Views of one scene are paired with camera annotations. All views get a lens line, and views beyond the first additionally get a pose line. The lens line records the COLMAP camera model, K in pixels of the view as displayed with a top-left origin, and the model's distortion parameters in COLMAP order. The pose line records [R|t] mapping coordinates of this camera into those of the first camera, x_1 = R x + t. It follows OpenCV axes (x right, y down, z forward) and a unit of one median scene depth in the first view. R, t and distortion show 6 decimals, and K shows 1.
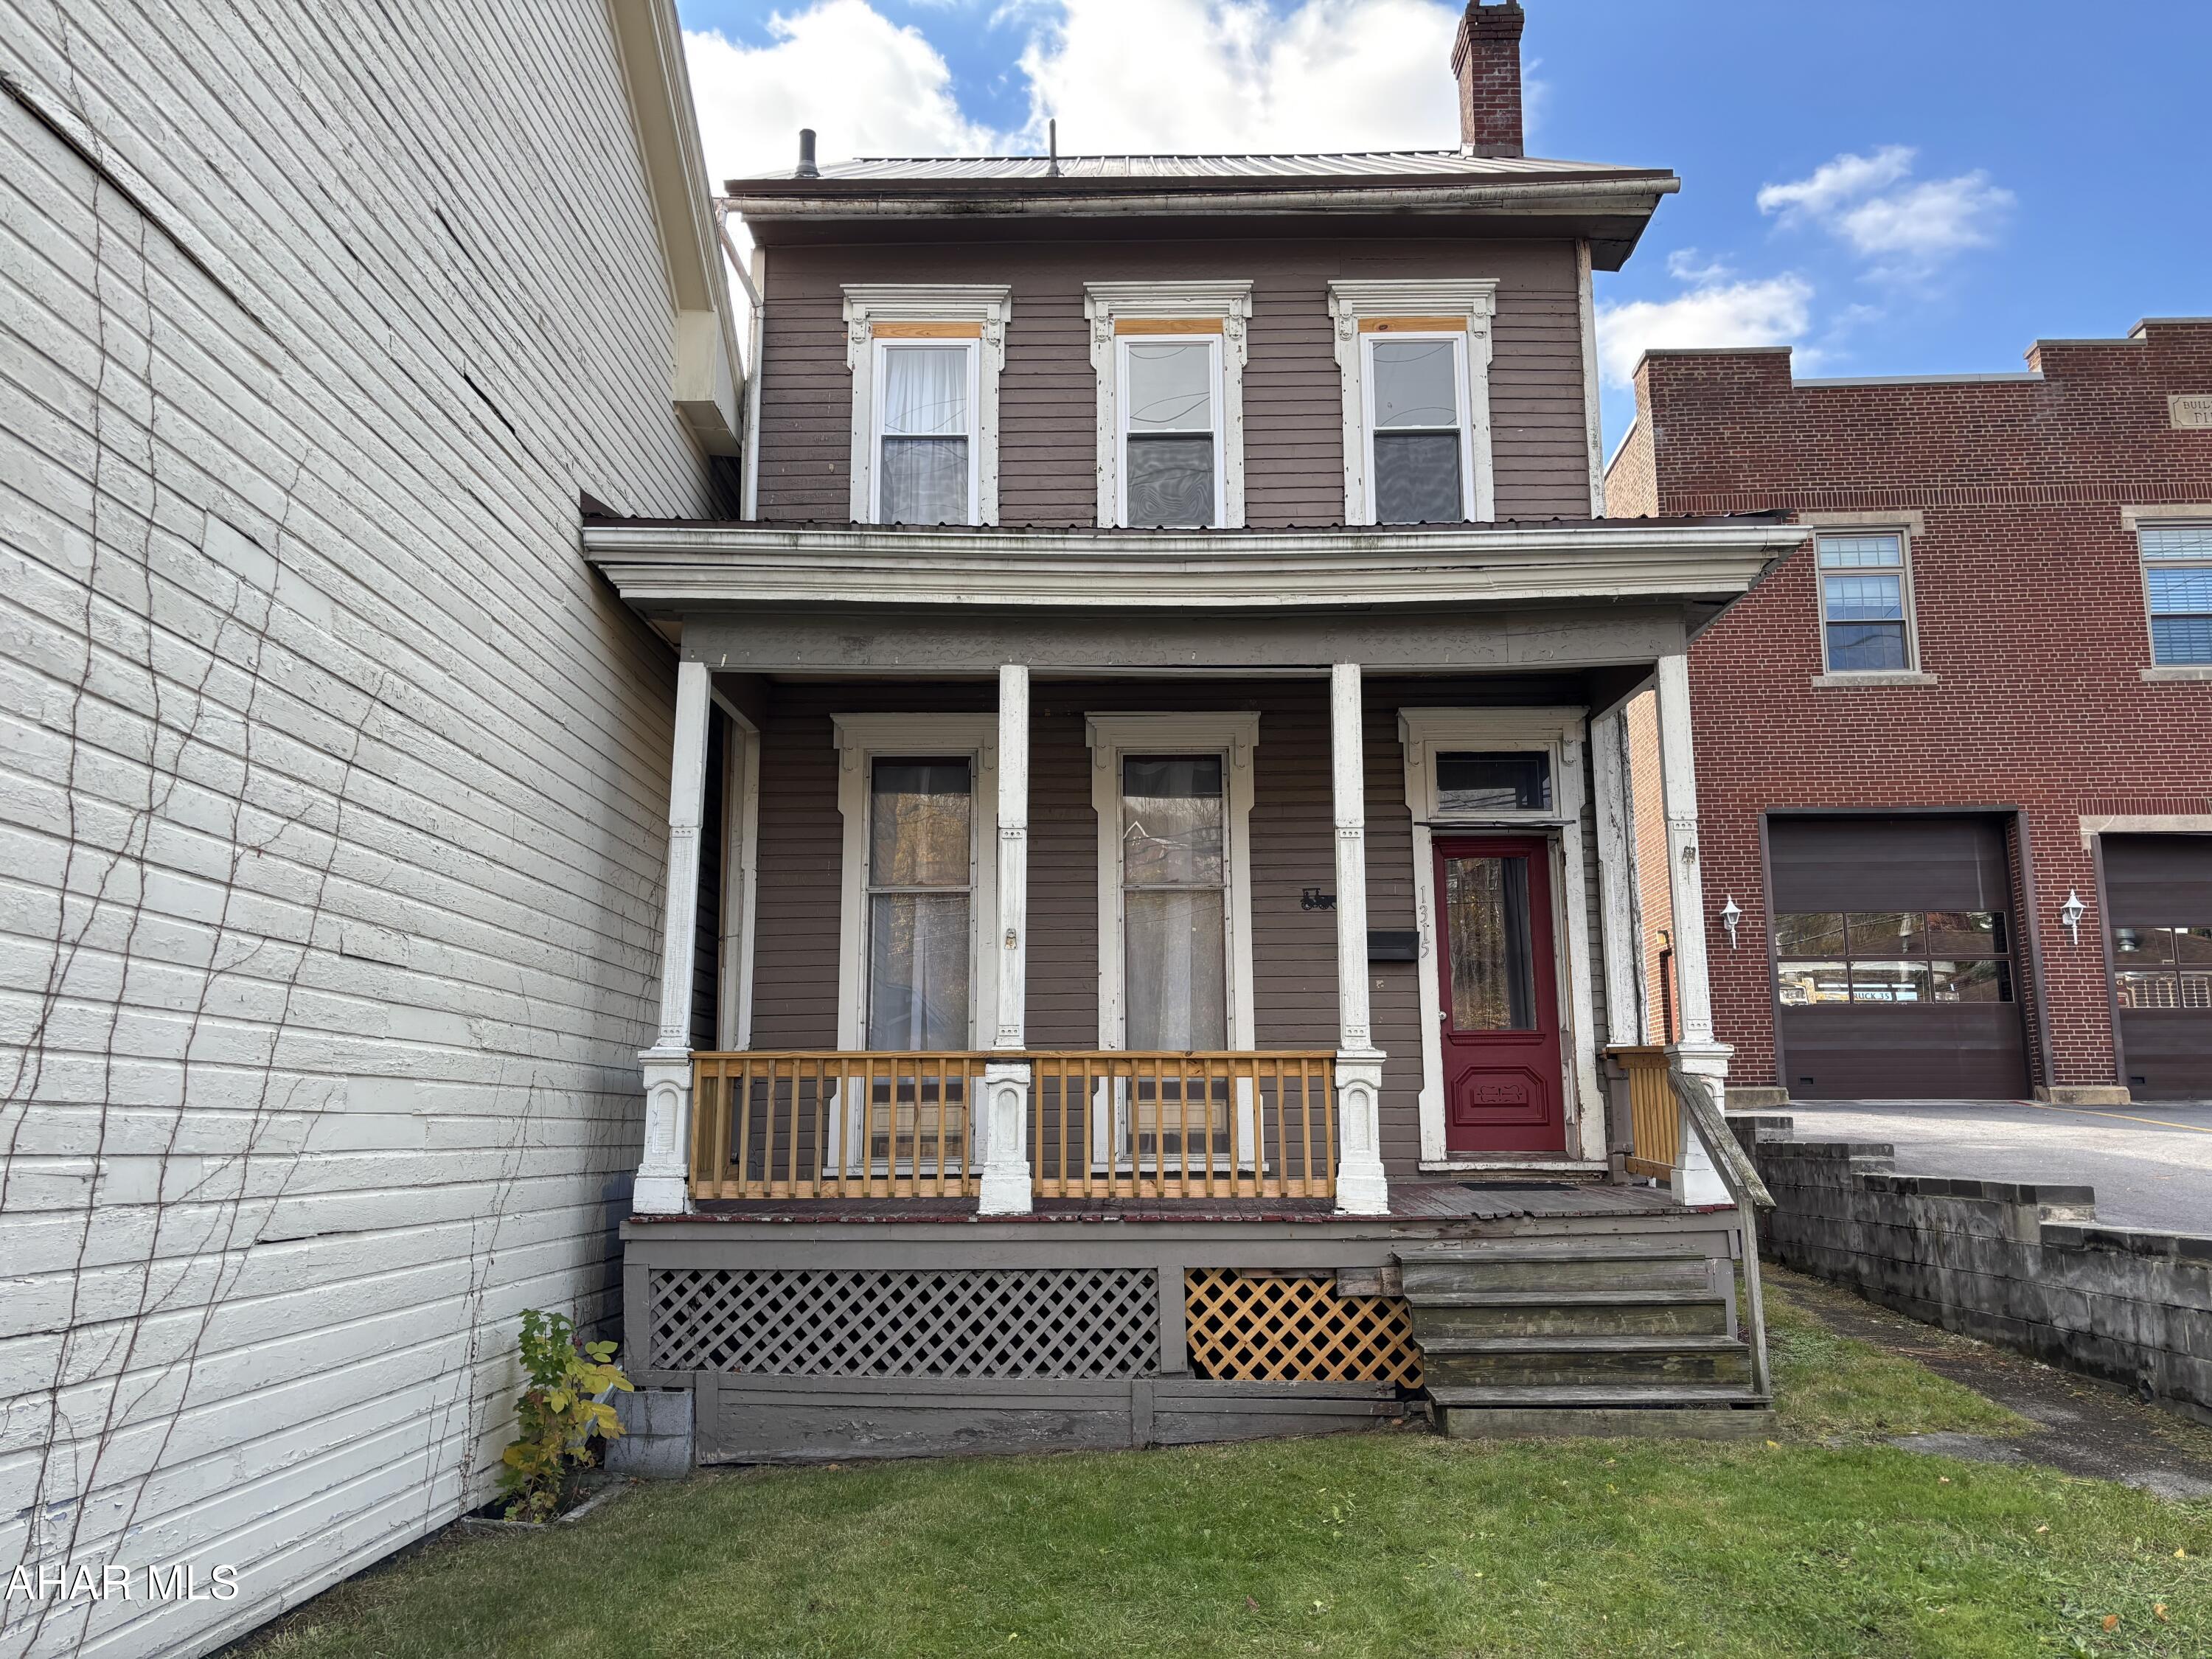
lens RADIAL K [[1646.1, 0, 1106.0], [0, 1646.1, 829.5], [0, 0, 1]] dist [0.049502, -0.062729]
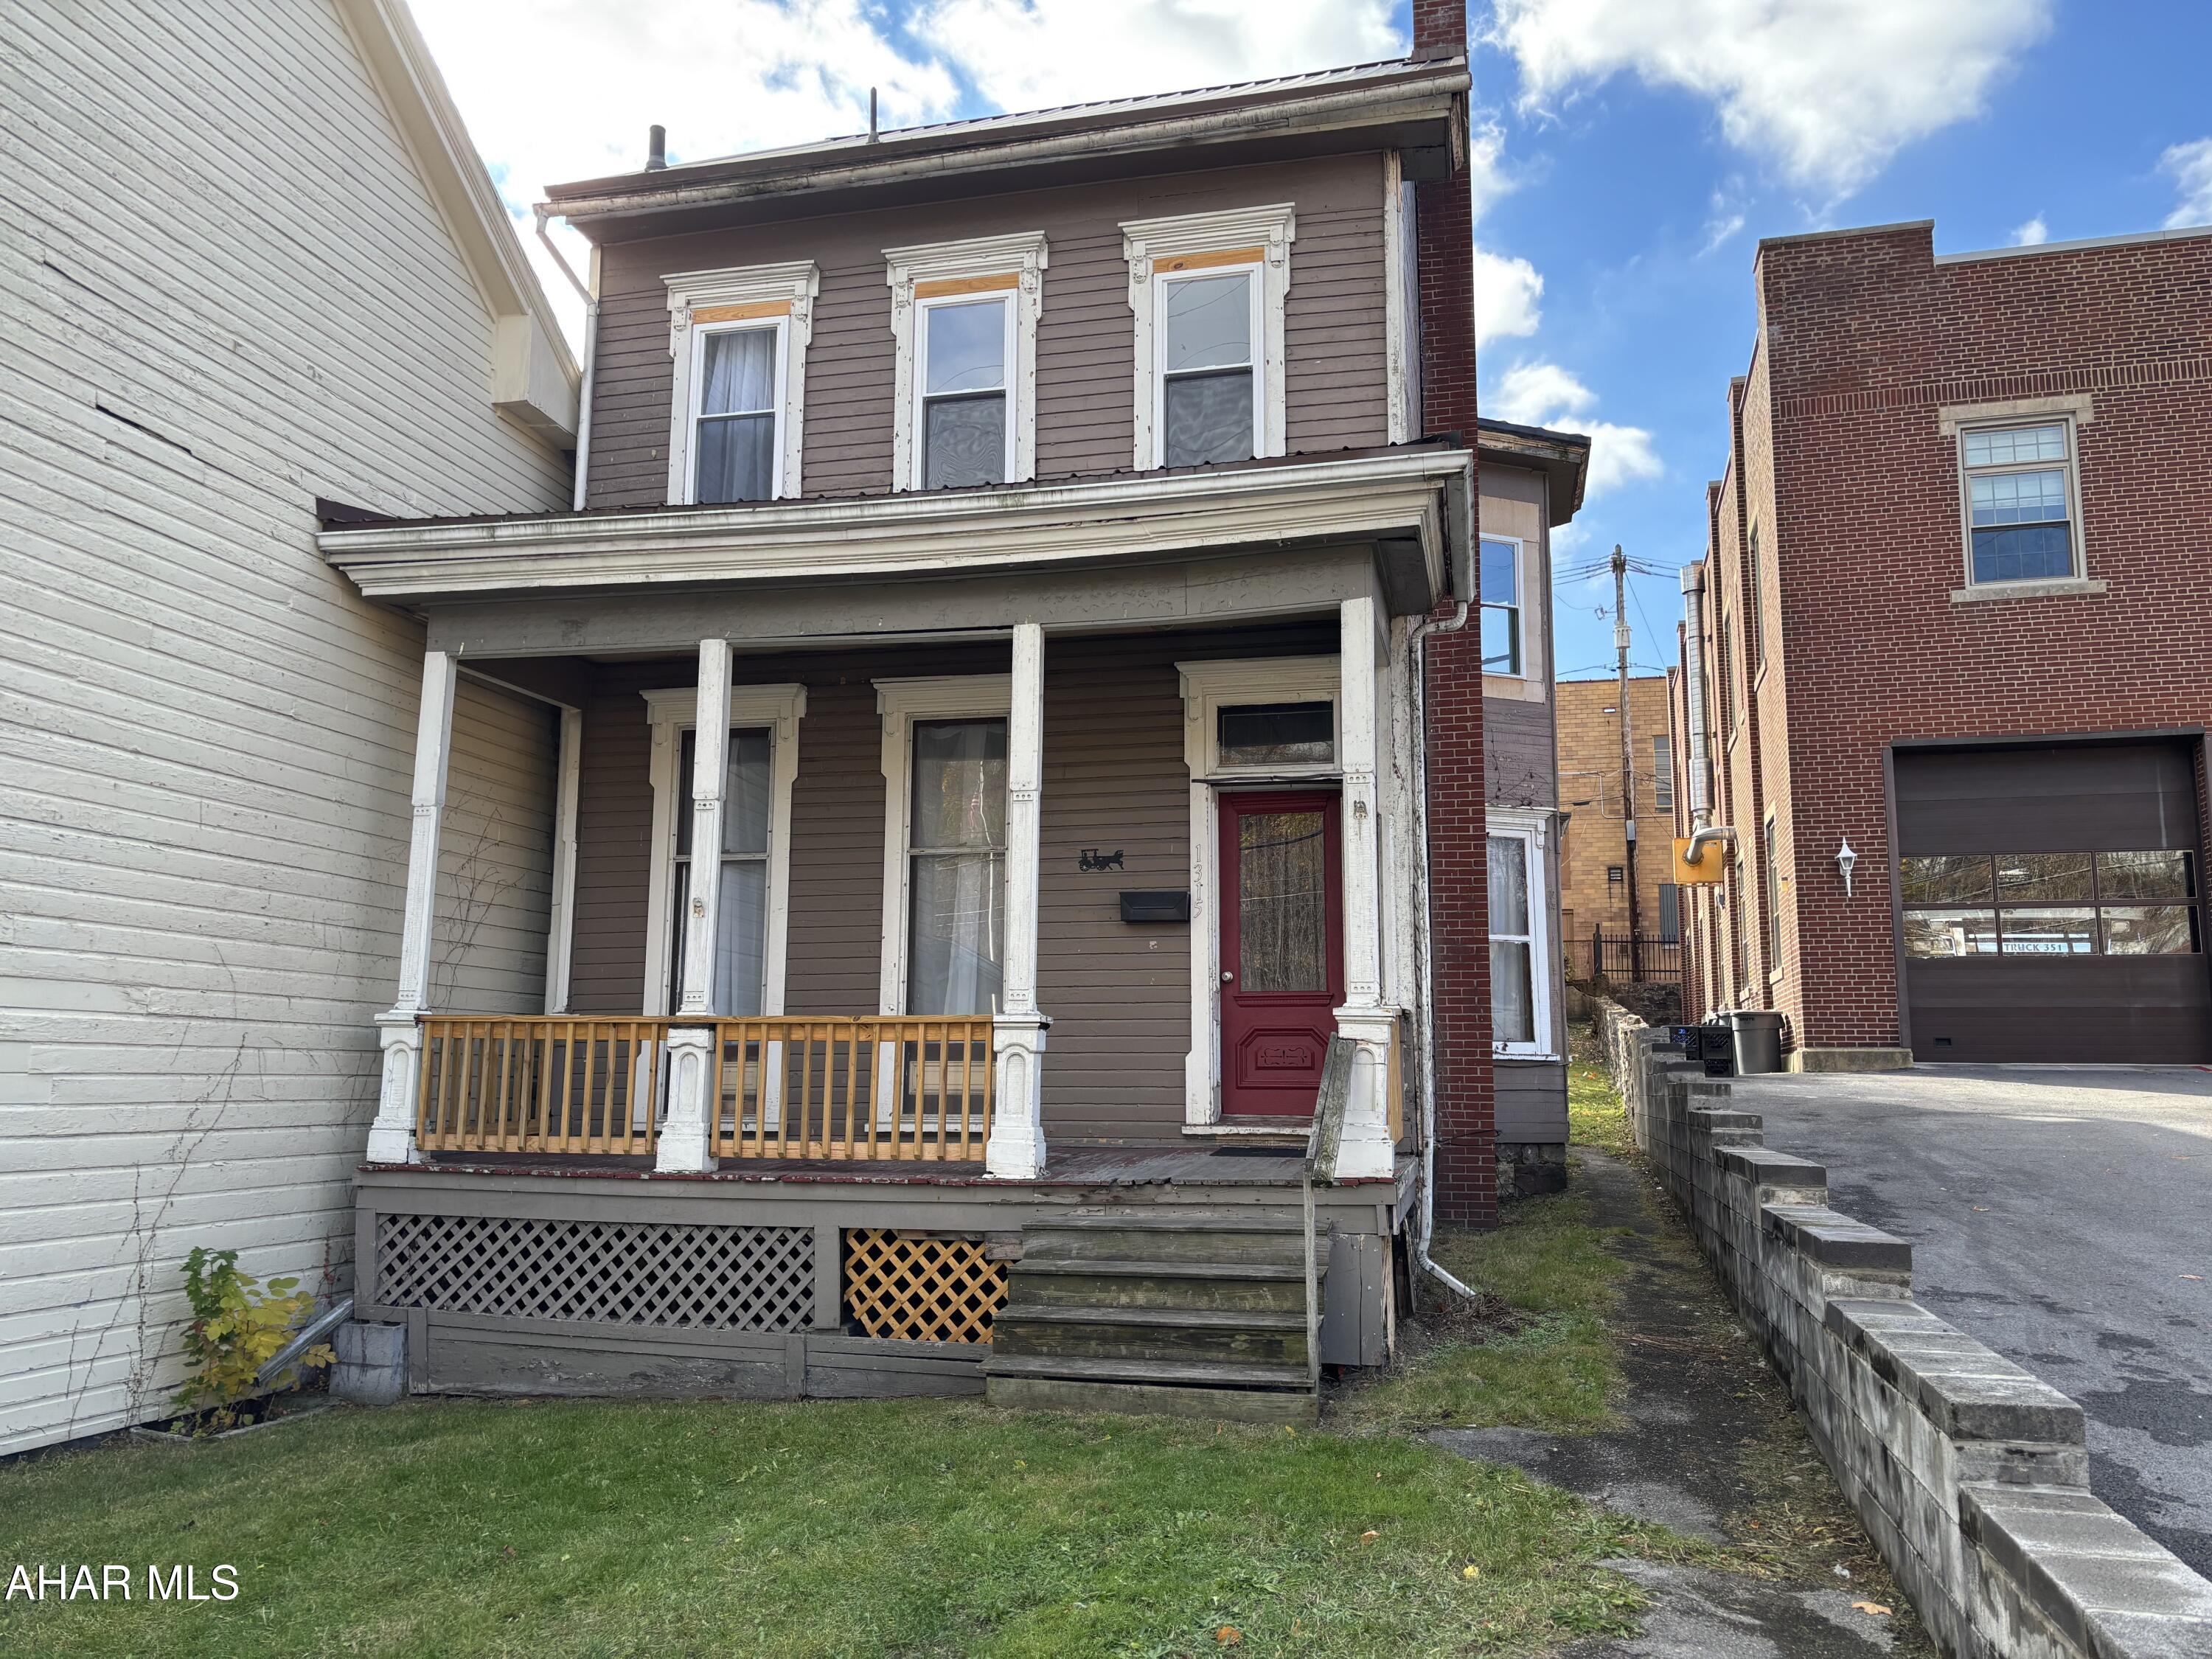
lens RADIAL K [[1646.1, 0, 1106.0], [0, 1646.1, 829.5], [0, 0, 1]] dist [0.026580, -0.000466]
pose [[0.973514, -0.020993, -0.227664, 0.359141], [0.028077, 0.999216, 0.027922, -0.003133], [0.226899, -0.033574, 0.973339, 0.043656]]
